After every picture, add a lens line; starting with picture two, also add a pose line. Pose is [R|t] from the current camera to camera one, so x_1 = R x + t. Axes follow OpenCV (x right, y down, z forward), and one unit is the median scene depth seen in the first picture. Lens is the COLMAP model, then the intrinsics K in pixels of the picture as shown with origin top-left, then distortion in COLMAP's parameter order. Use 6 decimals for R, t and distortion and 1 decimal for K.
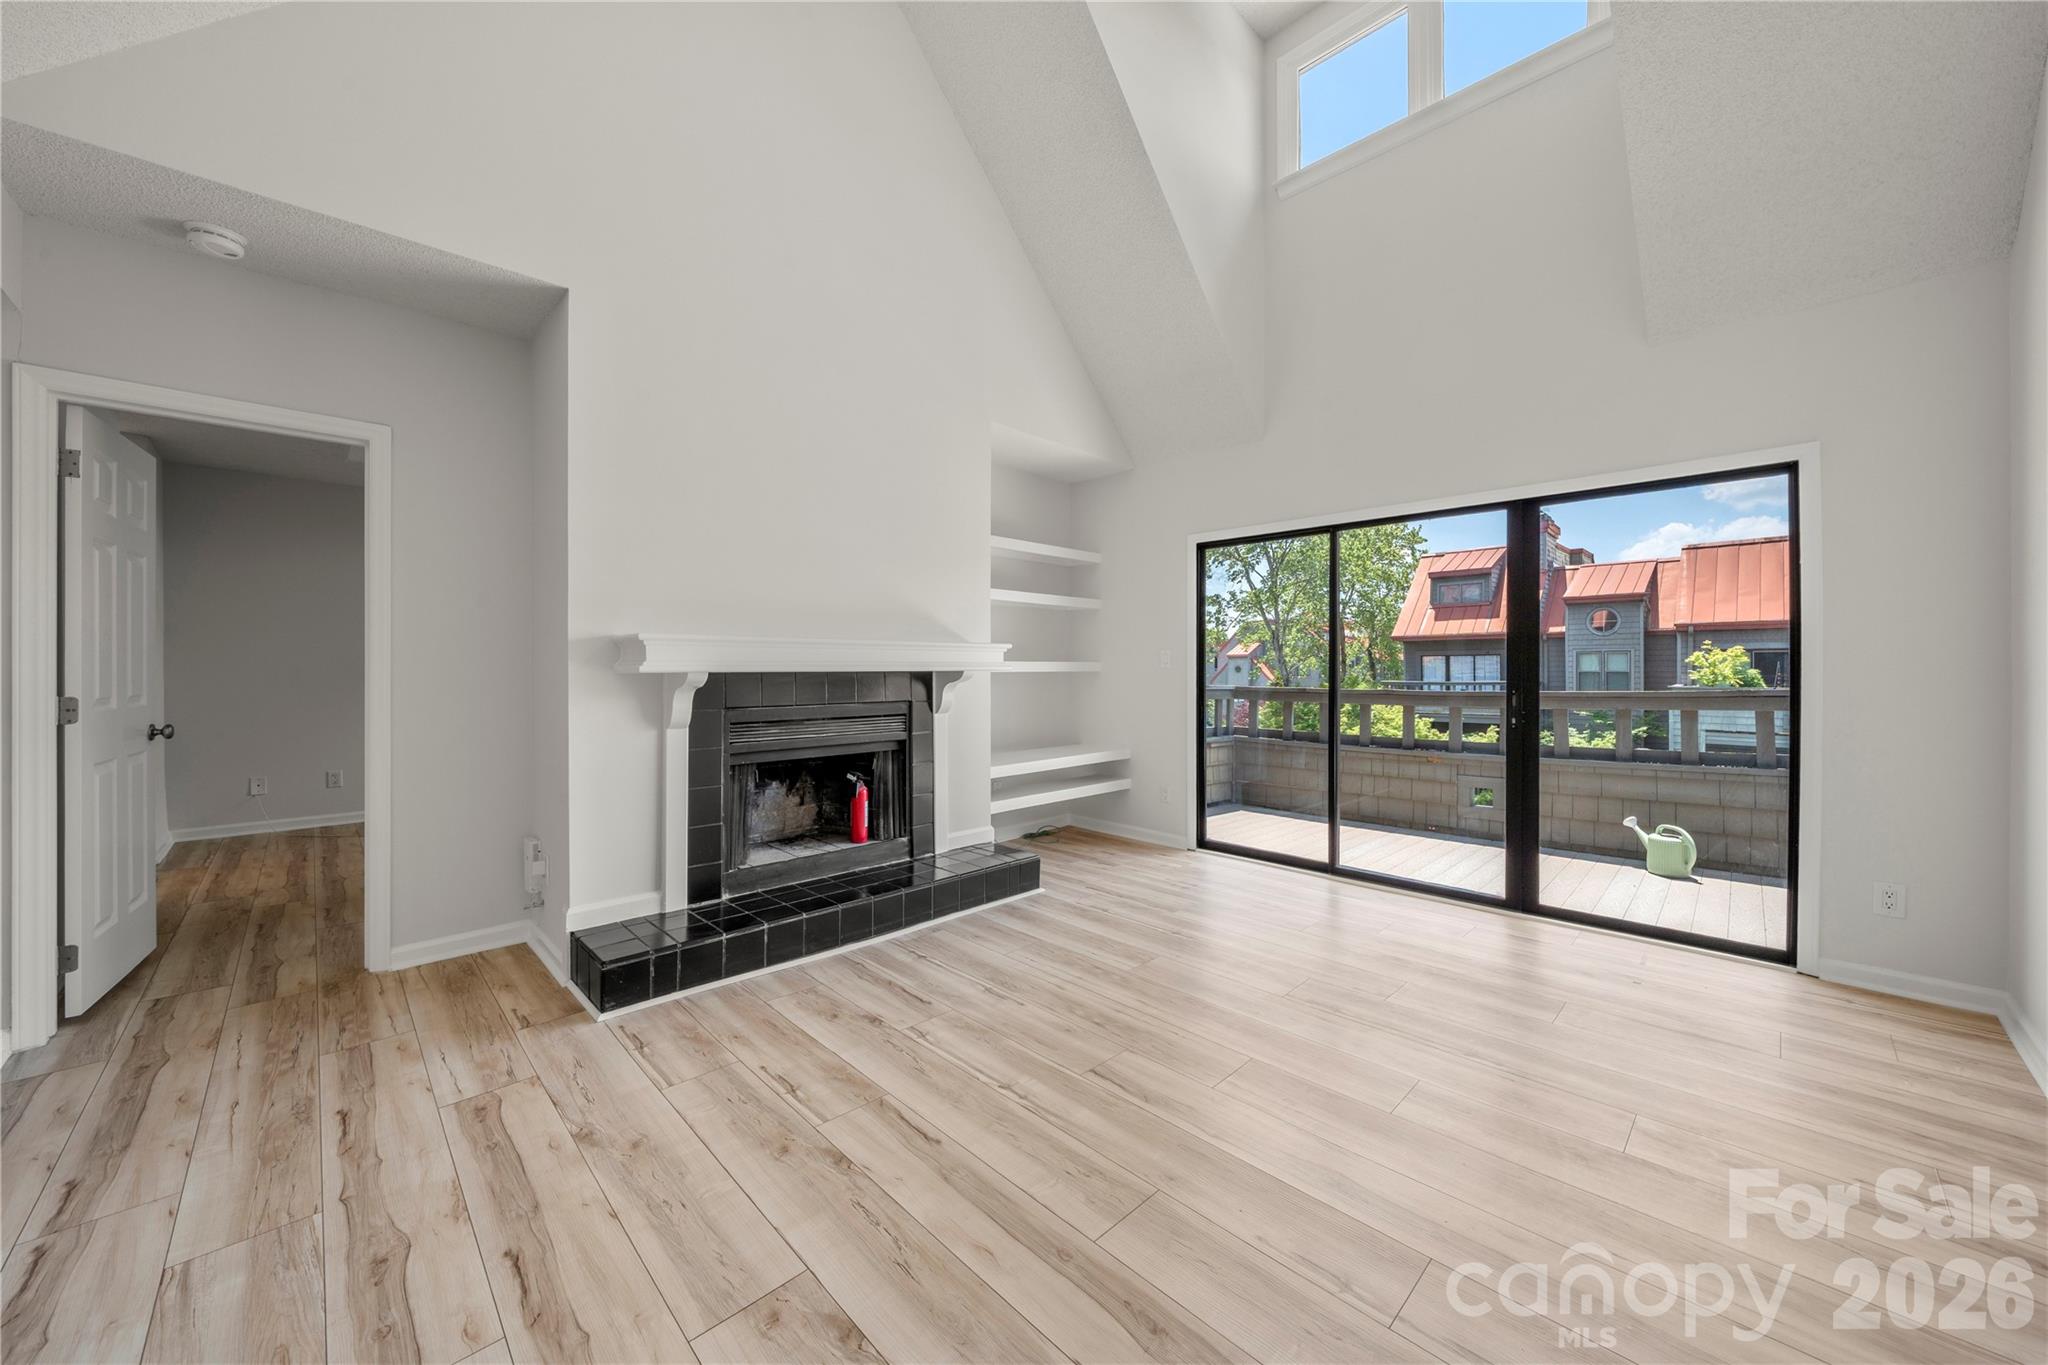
lens RADIAL K [[742.1, 0, 1027.8], [0, 742.1, 669.7], [0, 0, 1]] dist [-0.002477, -0.000047]
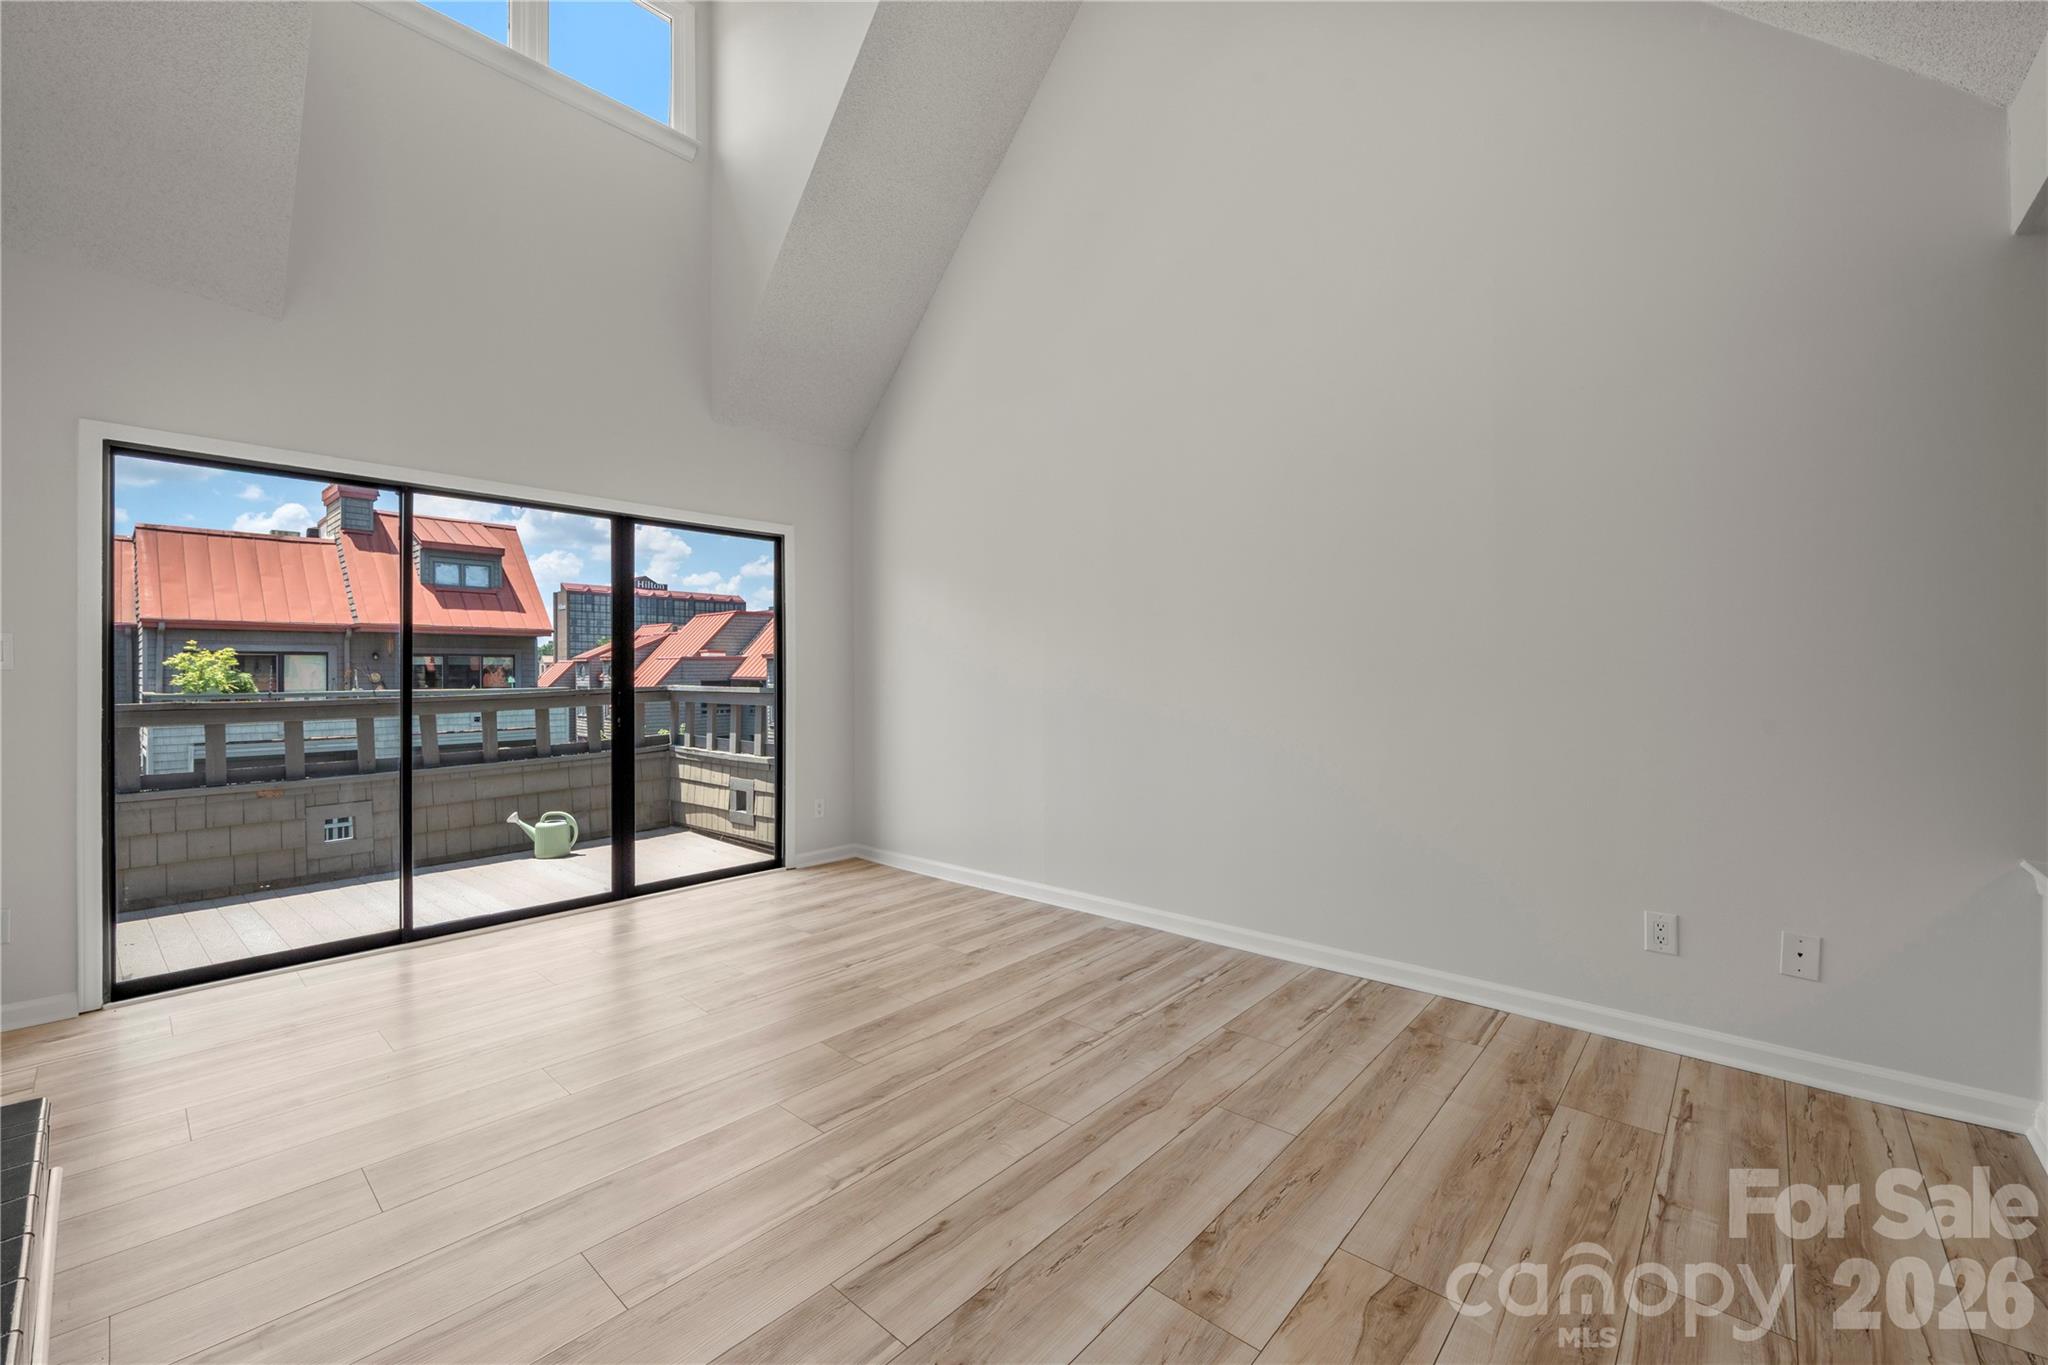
lens RADIAL K [[820.5, 0, 1019.8], [0, 820.5, 671.6], [0, 0, 1]] dist [-0.000175, 0.000032]
pose [[-0.061546, 0.000439, 0.998104, -0.518020], [0.002910, 0.999996, -0.000261, 0.001004], [-0.998100, 0.002889, -0.061547, 0.469152]]
